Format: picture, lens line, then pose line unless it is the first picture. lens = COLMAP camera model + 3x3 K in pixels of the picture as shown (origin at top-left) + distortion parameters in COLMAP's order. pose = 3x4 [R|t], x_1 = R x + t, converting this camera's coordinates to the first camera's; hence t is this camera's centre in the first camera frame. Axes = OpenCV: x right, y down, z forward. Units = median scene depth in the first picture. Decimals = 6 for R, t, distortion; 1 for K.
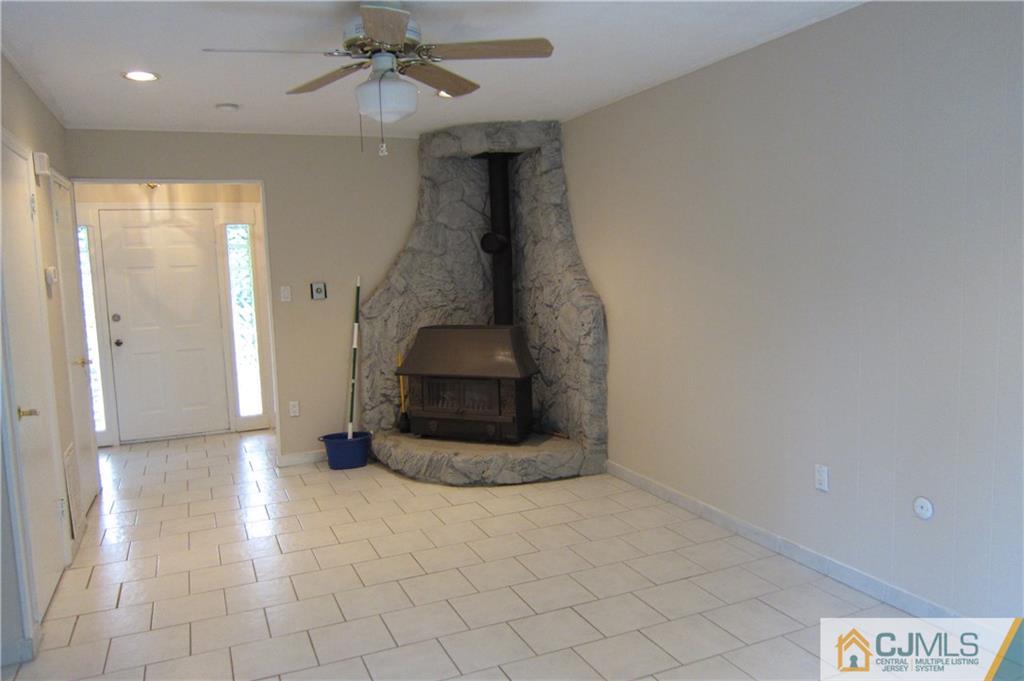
lens RADIAL K [[763.1, 0, 511.5], [0, 763.1, 339.9], [0, 0, 1]] dist [-0.006564, 0.001196]
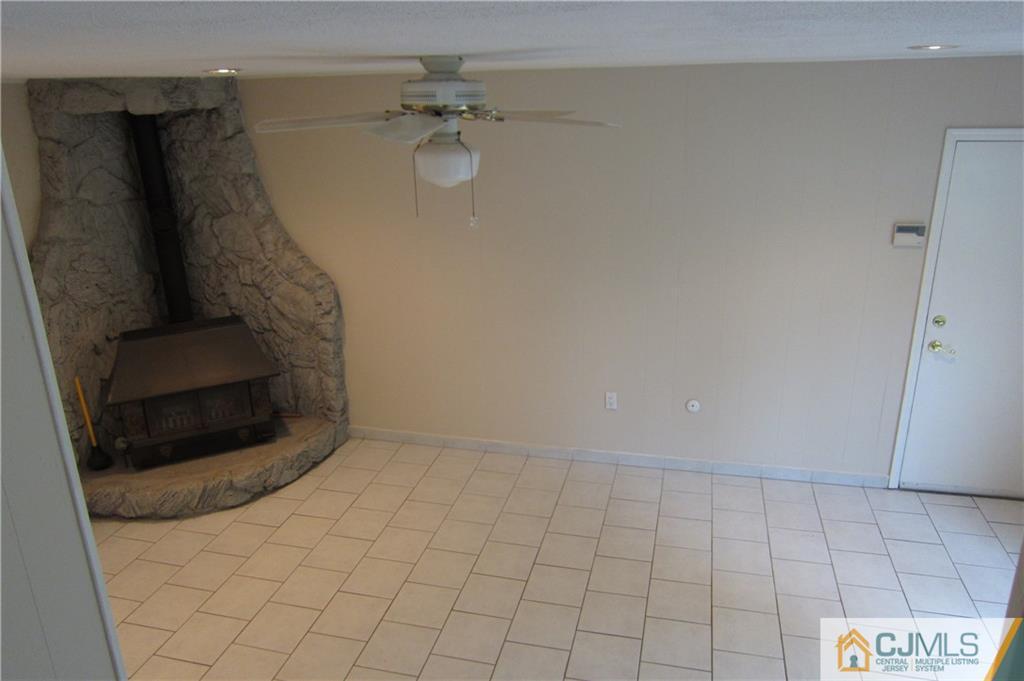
lens RADIAL K [[763.1, 0, 510.0], [0, 763.1, 342.4], [0, 0, 1]] dist [-0.006564, 0.001196]
pose [[0.606428, -0.232091, 0.760512, -0.502670], [0.075929, 0.968985, 0.235167, -0.180016], [-0.791505, -0.084868, 0.605242, 0.200453]]
